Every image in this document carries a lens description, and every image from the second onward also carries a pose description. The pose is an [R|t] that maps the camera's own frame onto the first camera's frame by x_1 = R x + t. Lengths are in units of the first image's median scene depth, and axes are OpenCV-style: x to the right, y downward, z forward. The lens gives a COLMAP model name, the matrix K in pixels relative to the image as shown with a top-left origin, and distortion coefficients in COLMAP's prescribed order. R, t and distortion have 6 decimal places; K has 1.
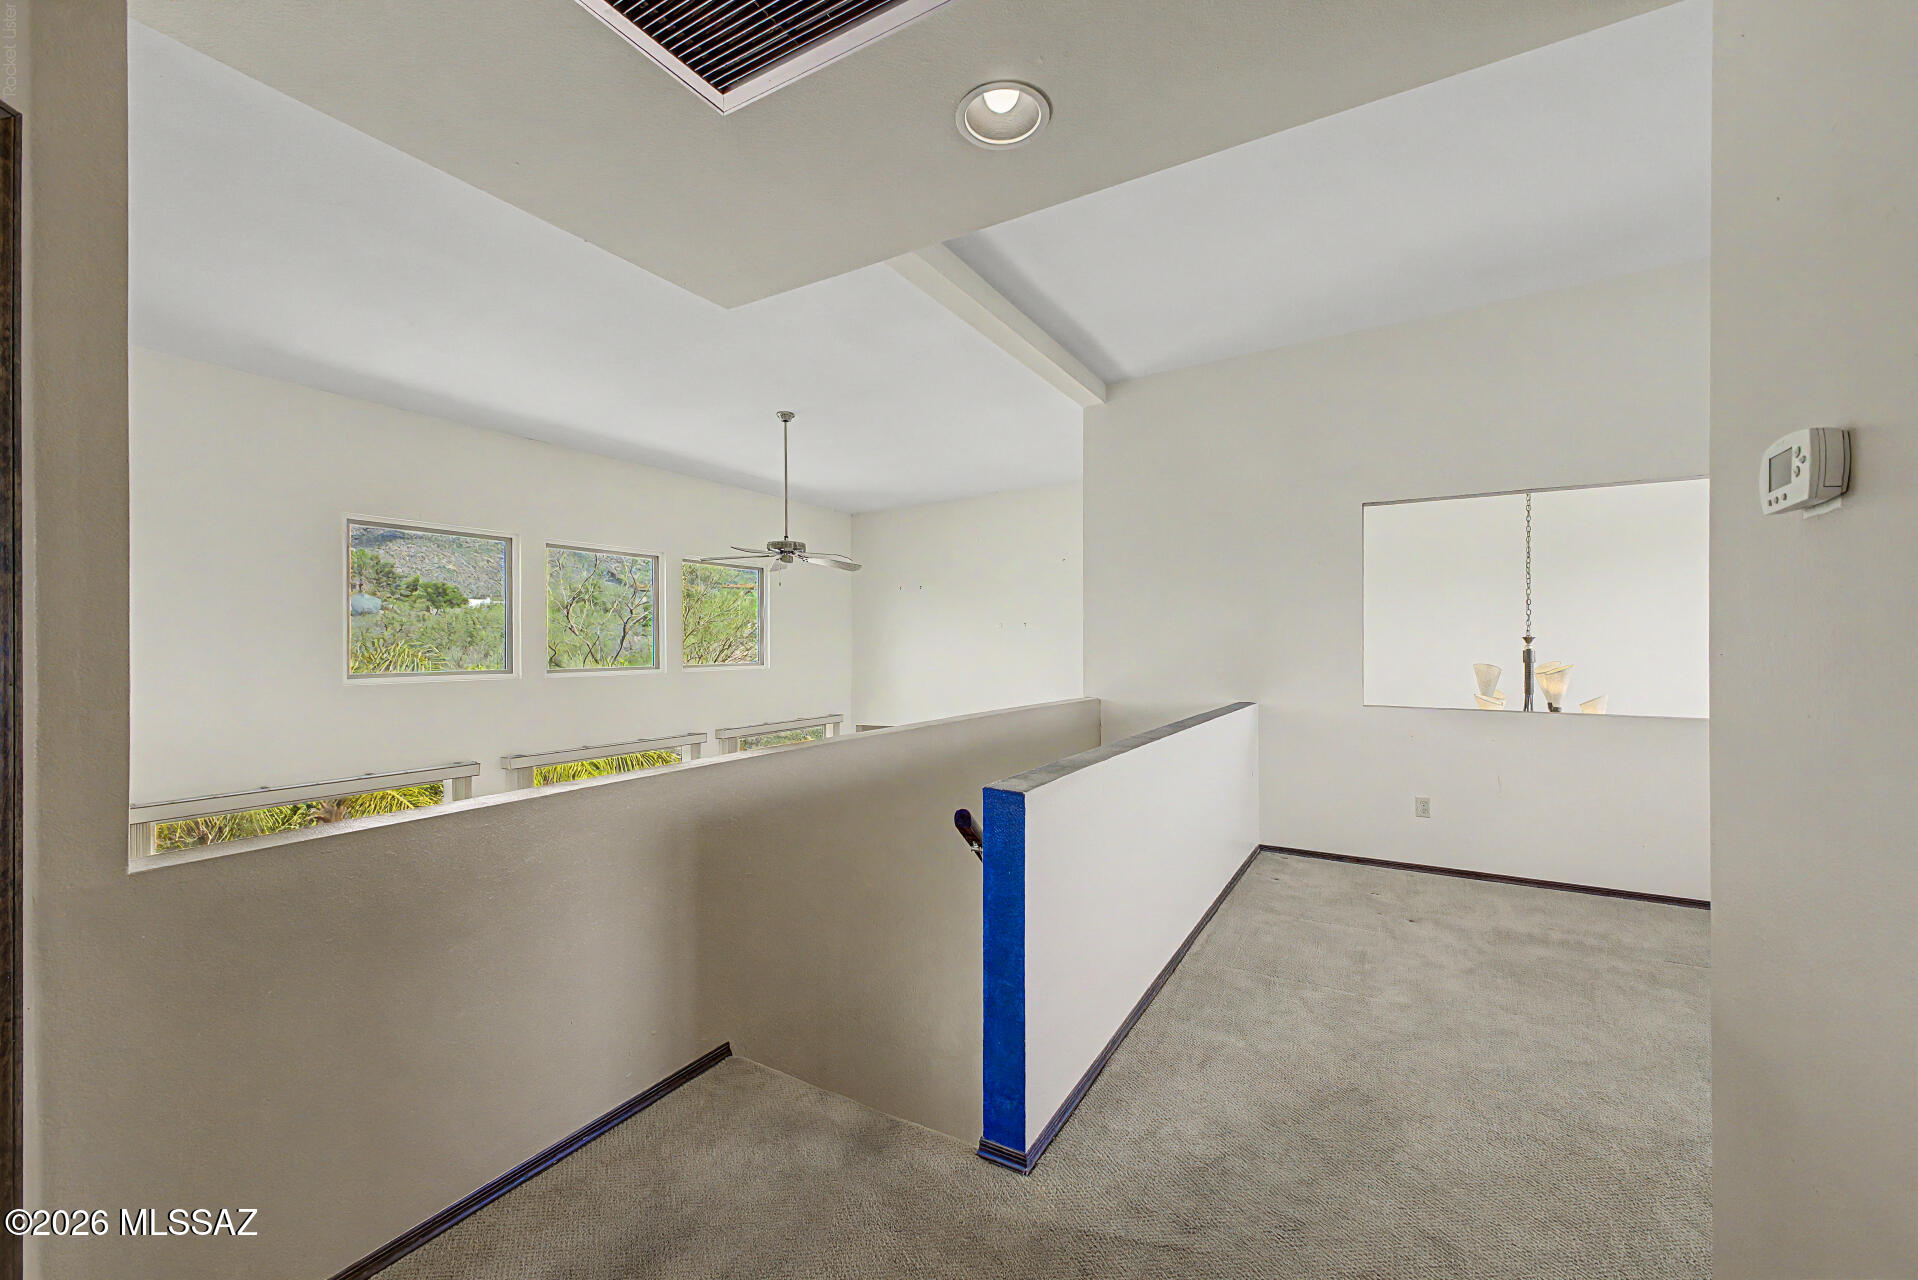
lens RADIAL K [[755.8, 0, 959.0], [0, 755.8, 640.0], [0, 0, 1]] dist [0.026676, -0.008553]
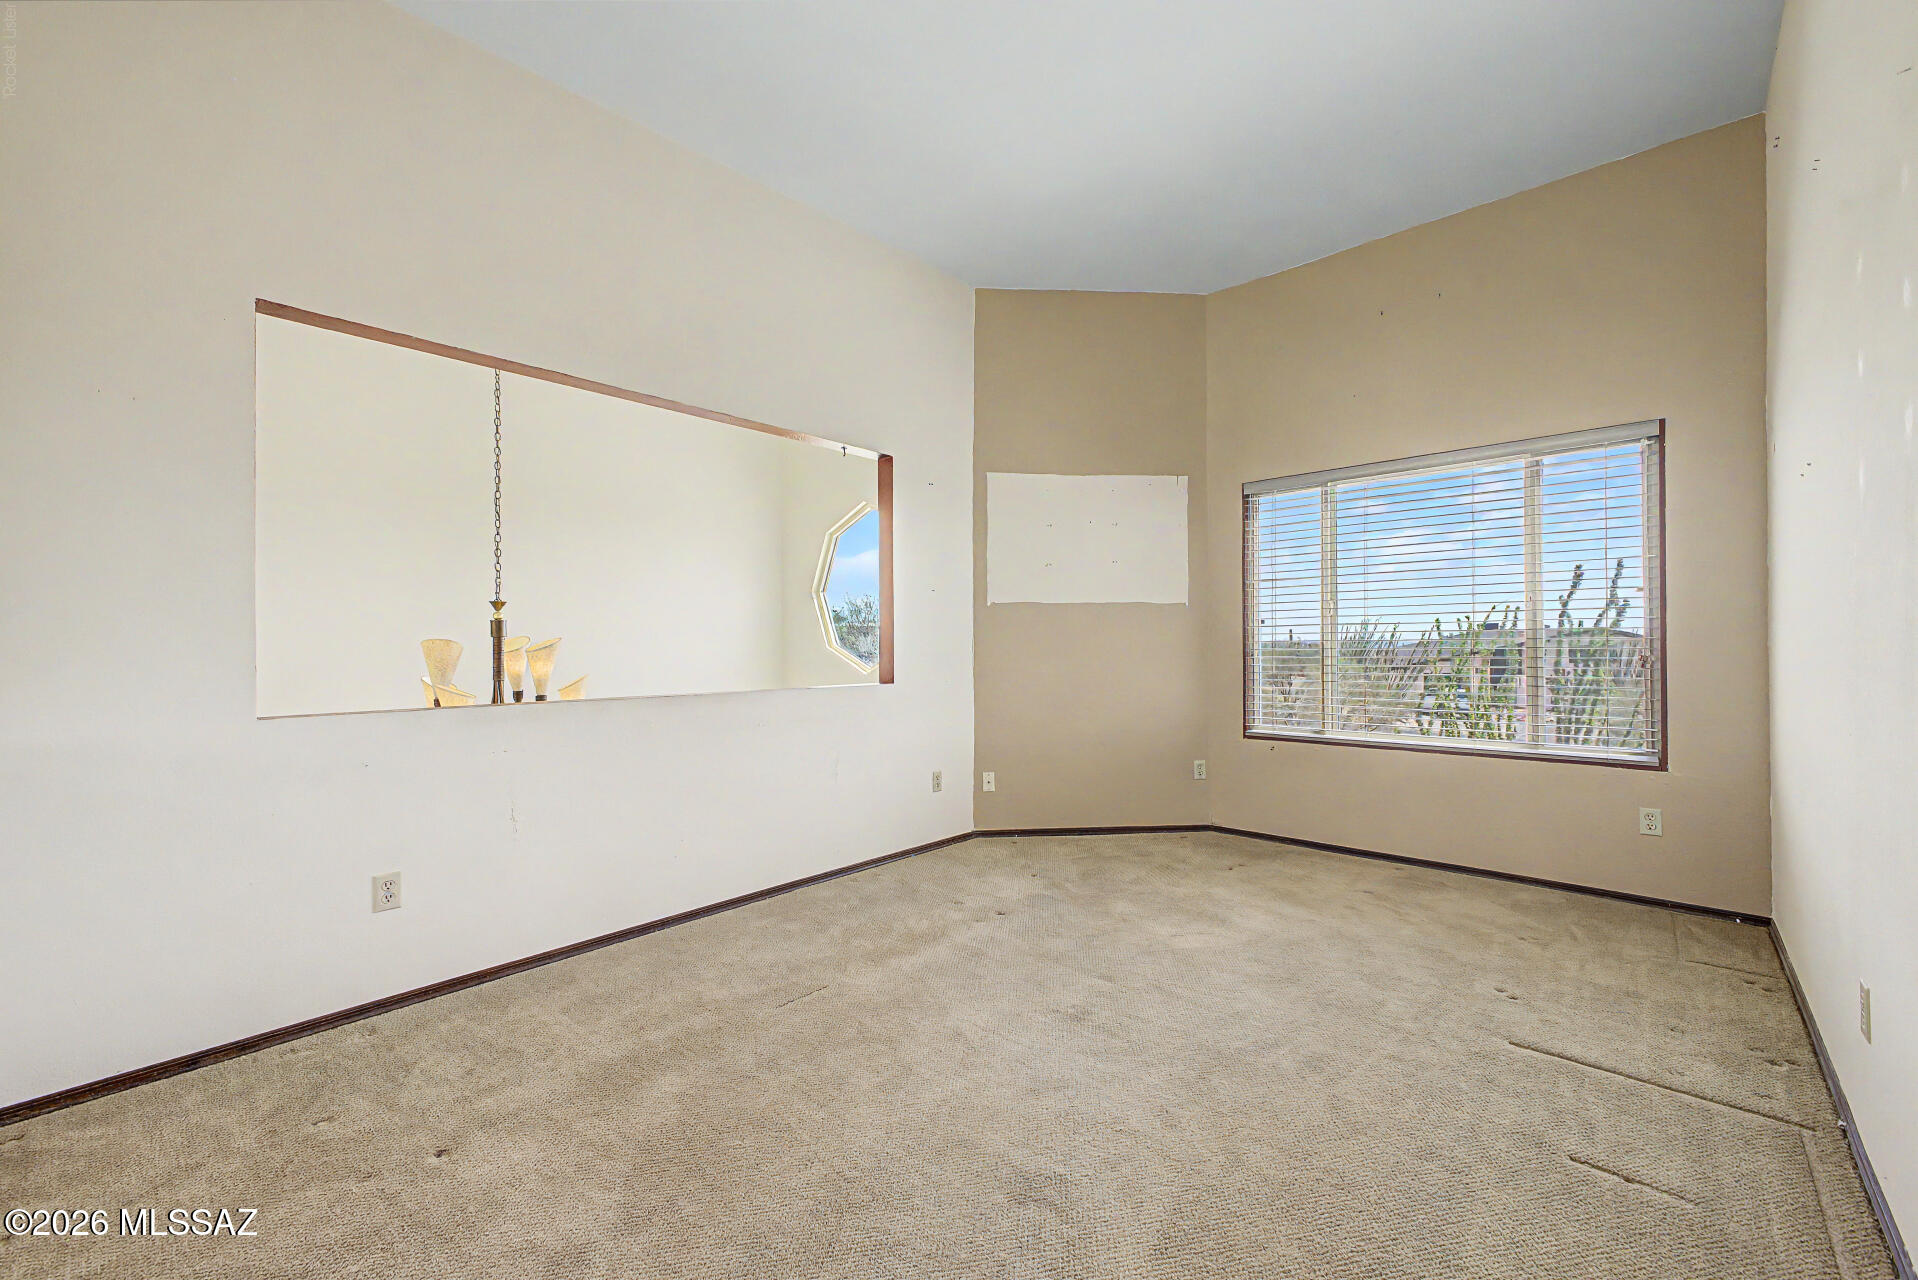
lens RADIAL K [[755.8, 0, 959.0], [0, 755.8, 640.0], [0, 0, 1]] dist [0.026676, -0.008553]
pose [[0.216398, 0.004519, 0.976295, 0.148443], [0.001438, 0.999987, -0.004948, 0.038820], [-0.976304, 0.002475, 0.216389, 0.448916]]
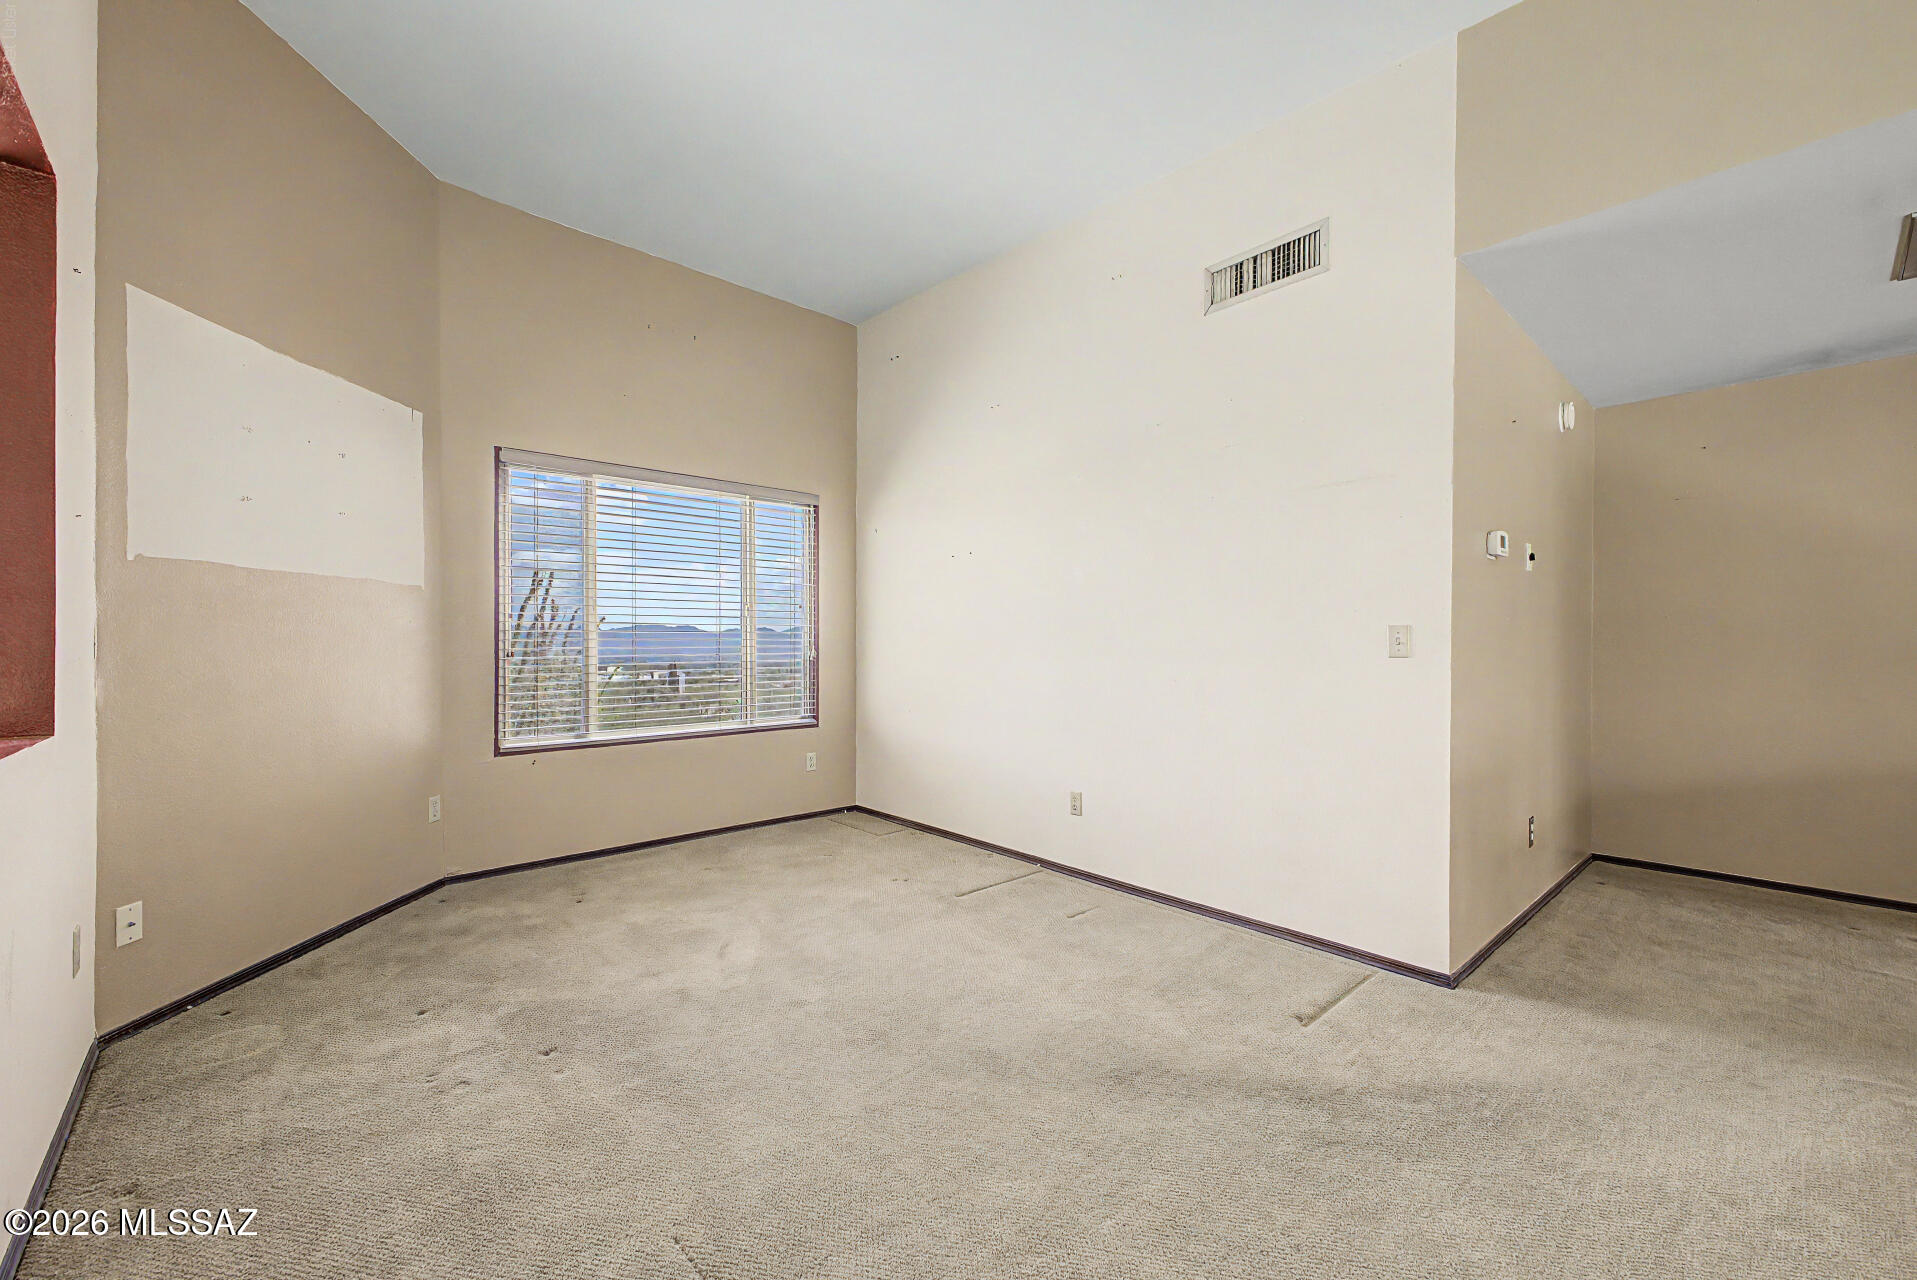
lens RADIAL K [[799.3, 0, 958.5], [0, 799.3, 640.0], [0, 0, 1]] dist [0.032974, 0.000202]
pose [[-0.959391, -0.001340, 0.282076, 0.452175], [-0.003265, 0.999974, -0.006356, 0.041327], [-0.282060, -0.007019, -0.959371, 0.950657]]
